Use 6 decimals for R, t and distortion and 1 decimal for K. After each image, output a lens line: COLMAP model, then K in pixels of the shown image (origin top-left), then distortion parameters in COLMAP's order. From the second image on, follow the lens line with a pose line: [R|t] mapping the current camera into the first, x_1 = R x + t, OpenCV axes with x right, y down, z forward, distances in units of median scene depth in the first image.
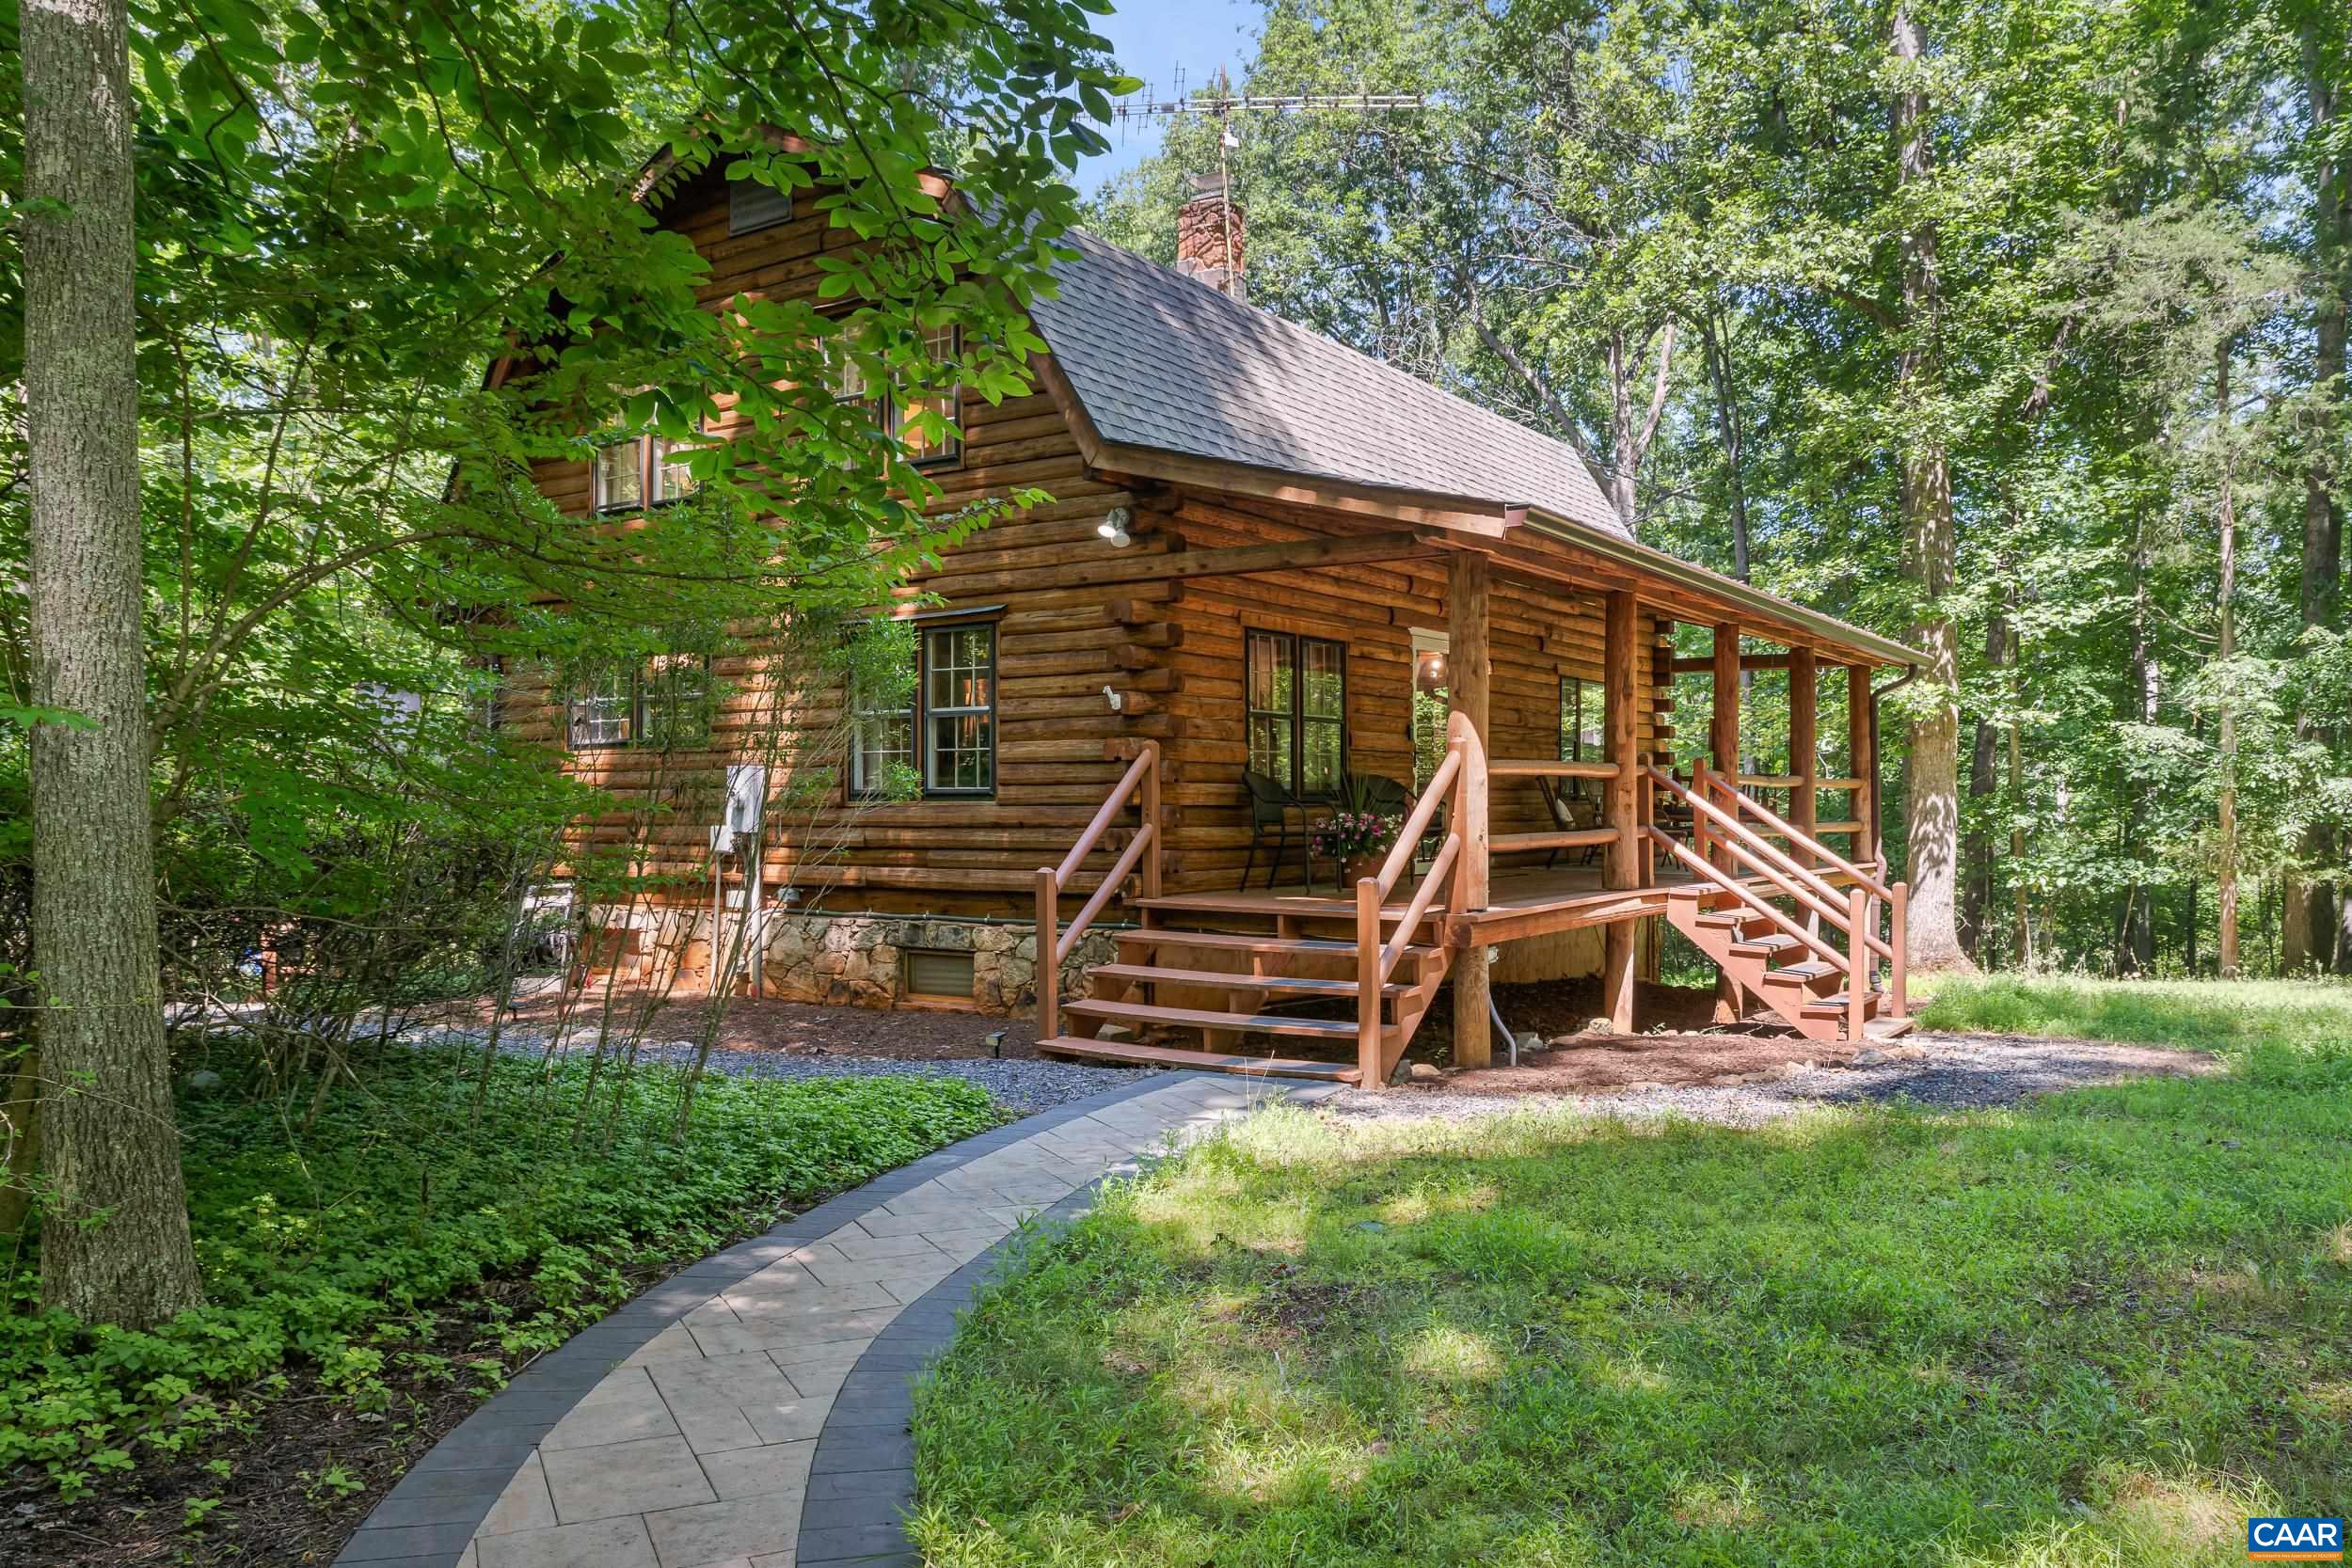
lens RADIAL K [[1720.5, 0, 1211.6], [0, 1720.5, 842.0], [0, 0, 1]] dist [-0.098701, 0.000417]
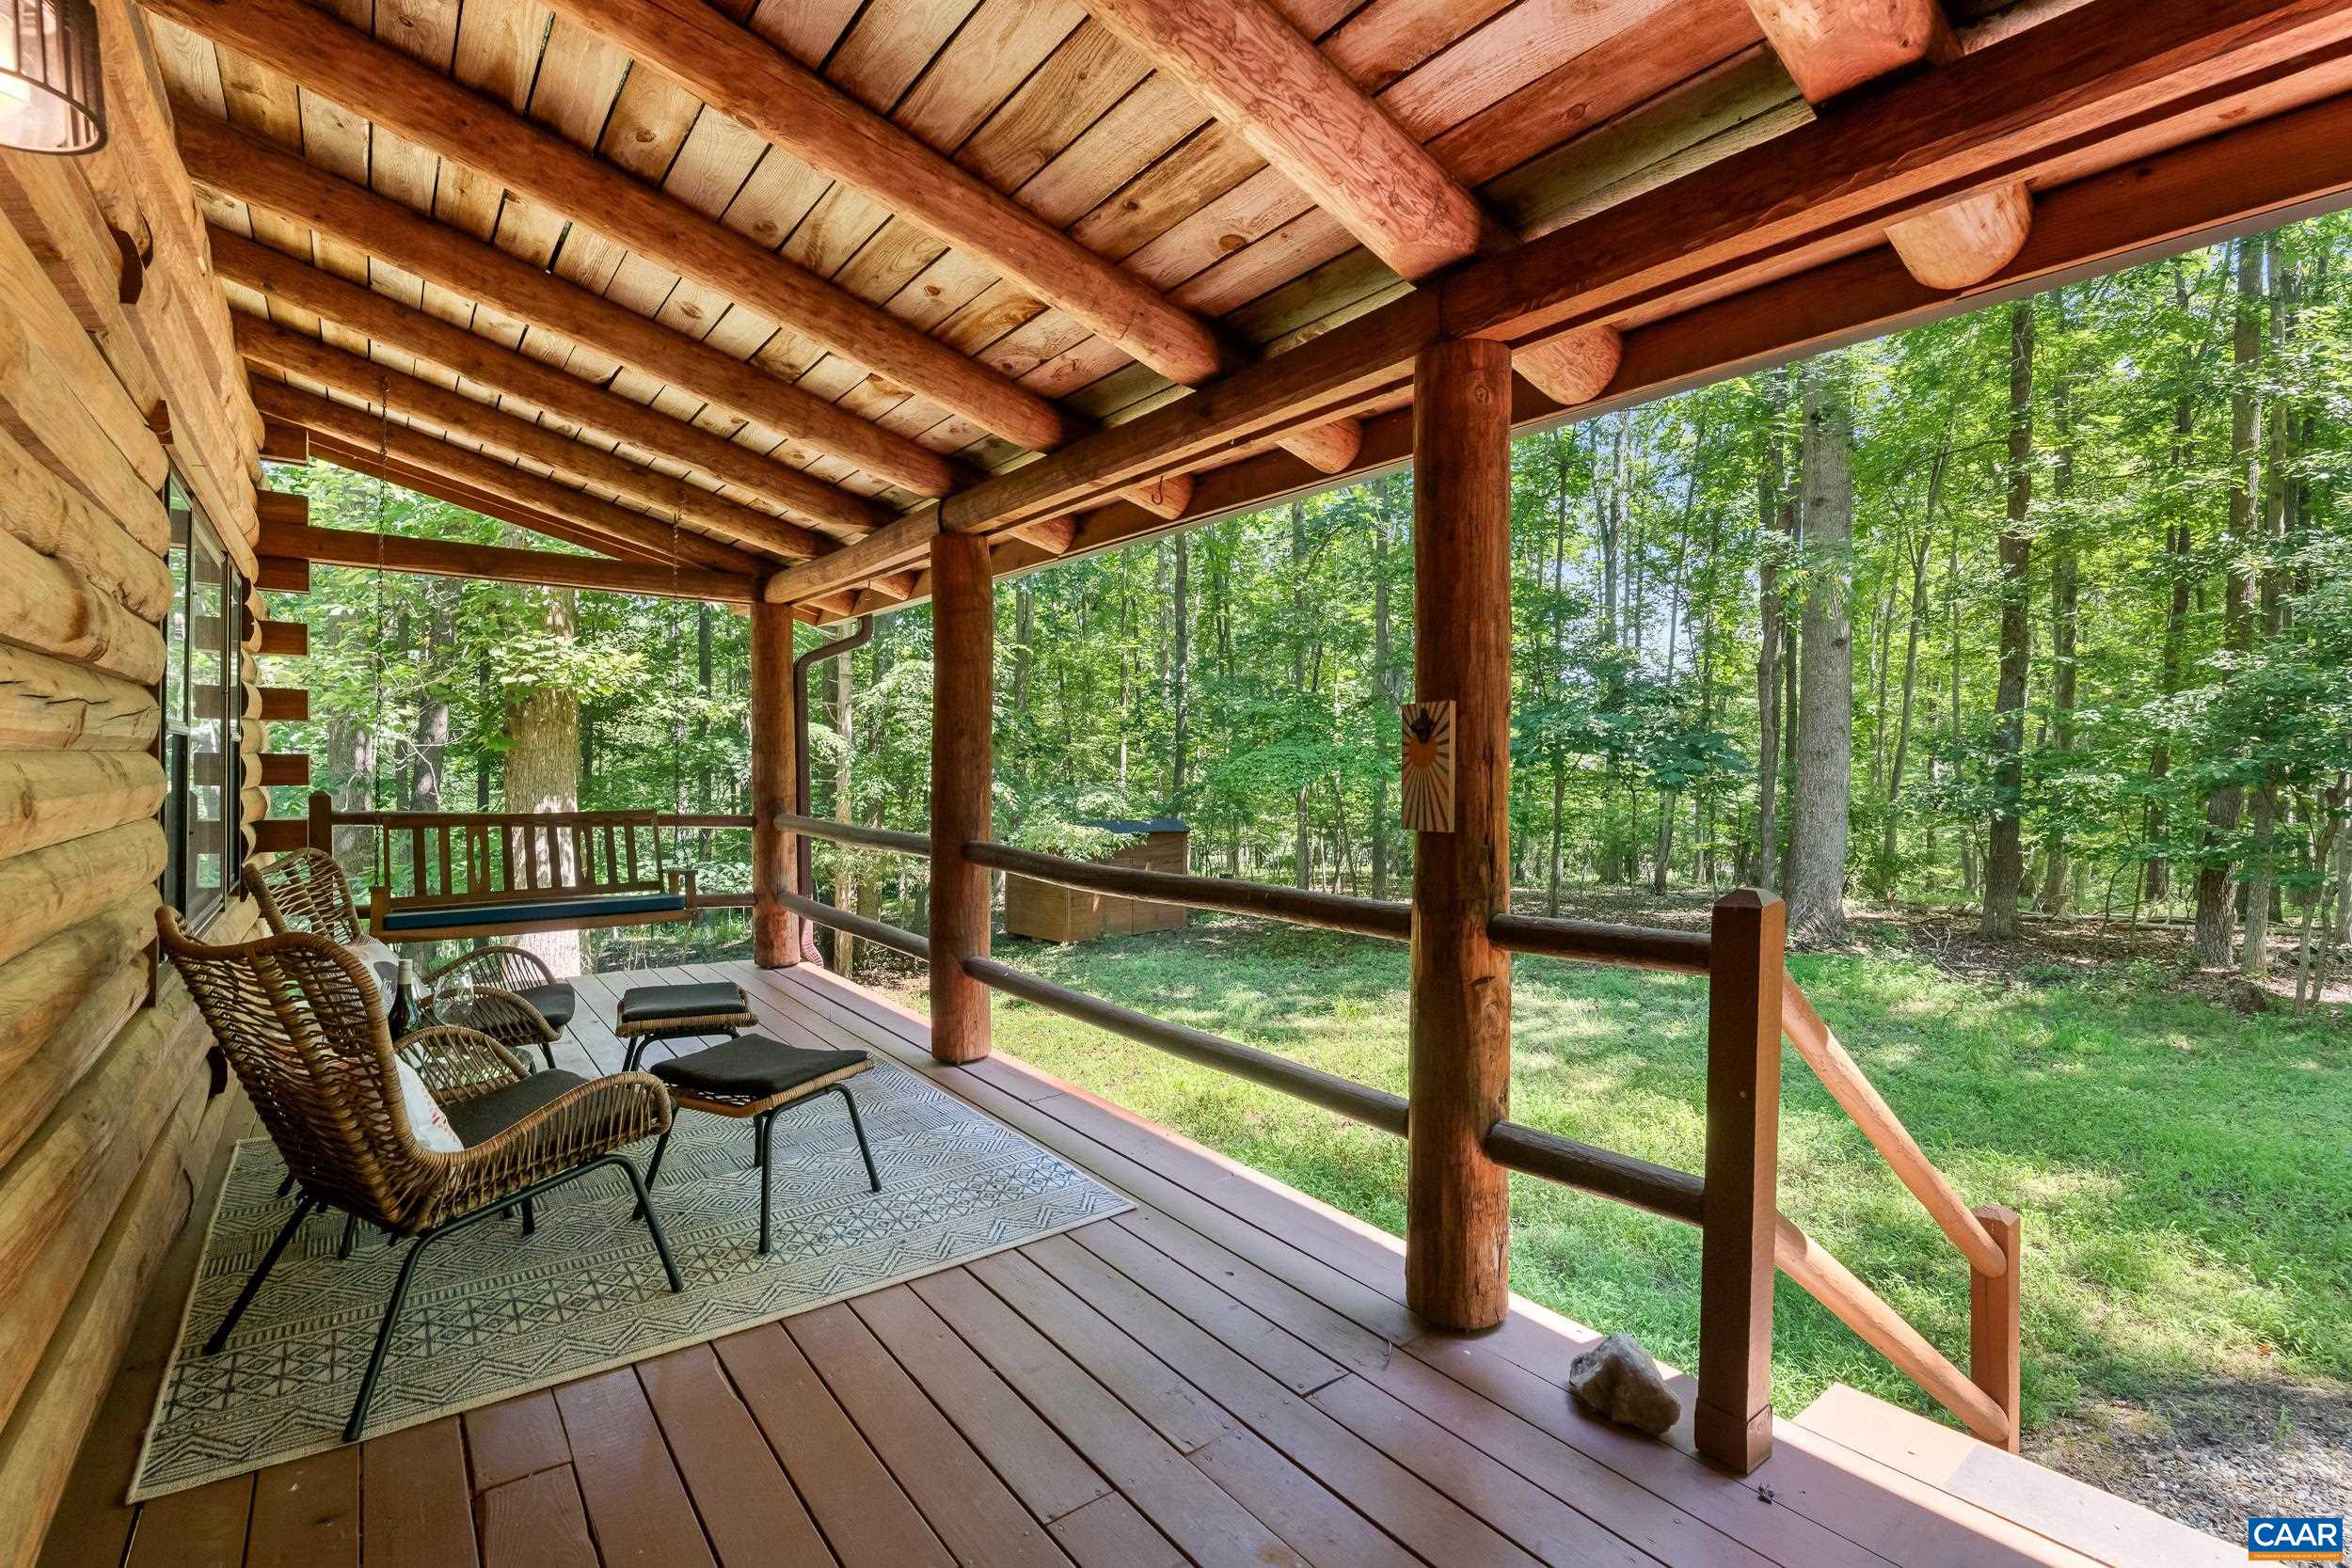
lens RADIAL K [[1055.0, 0, 1172.1], [0, 1055.0, 773.6], [0, 0, 1]] dist [0.001361, 0.000183]
pose [[0.328144, -0.003903, 0.944620, 0.148109], [0.010190, 0.999948, 0.000592, -0.070223], [-0.944573, 0.009431, 0.328166, 1.099377]]
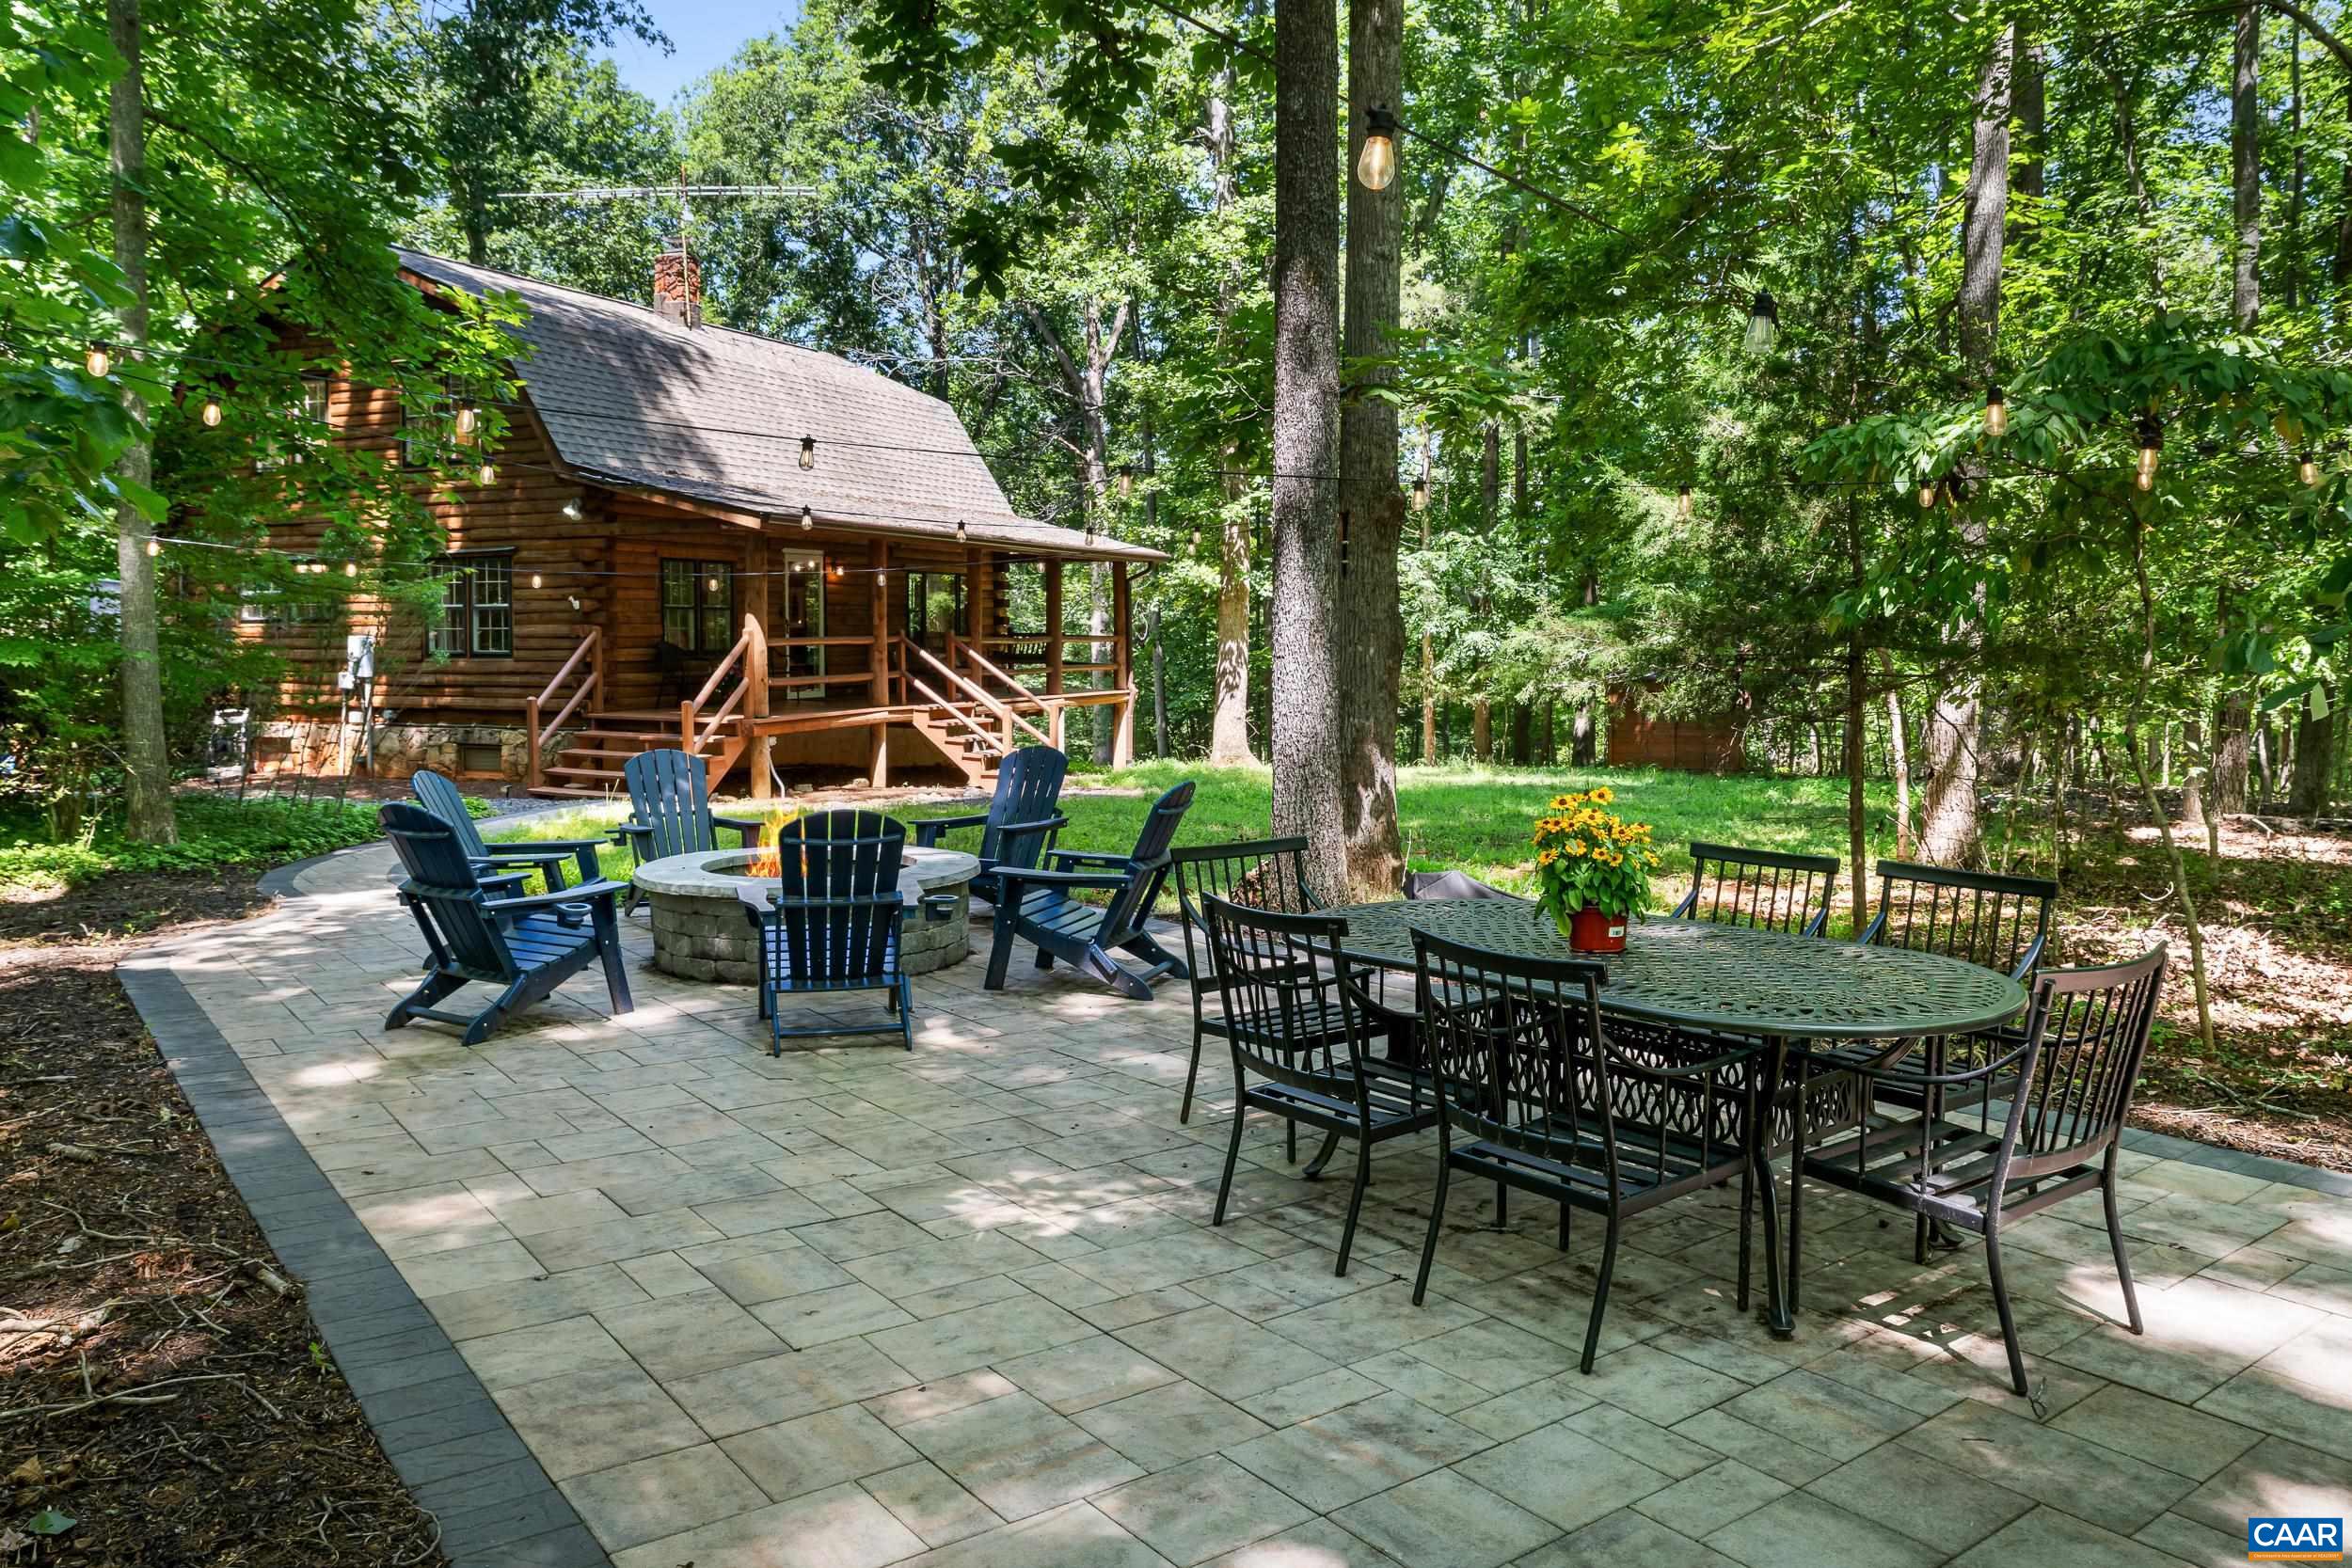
lens RADIAL K [[1738.8, 0, 1195.3], [0, 1738.8, 738.6], [0, 0, 1]] dist [-0.104125, 0.098813]
pose [[0.981687, -0.009908, 0.190244, 0.216263], [0.001939, 0.999114, 0.042030, -0.014047], [-0.190492, -0.040892, 0.980837, -0.815456]]
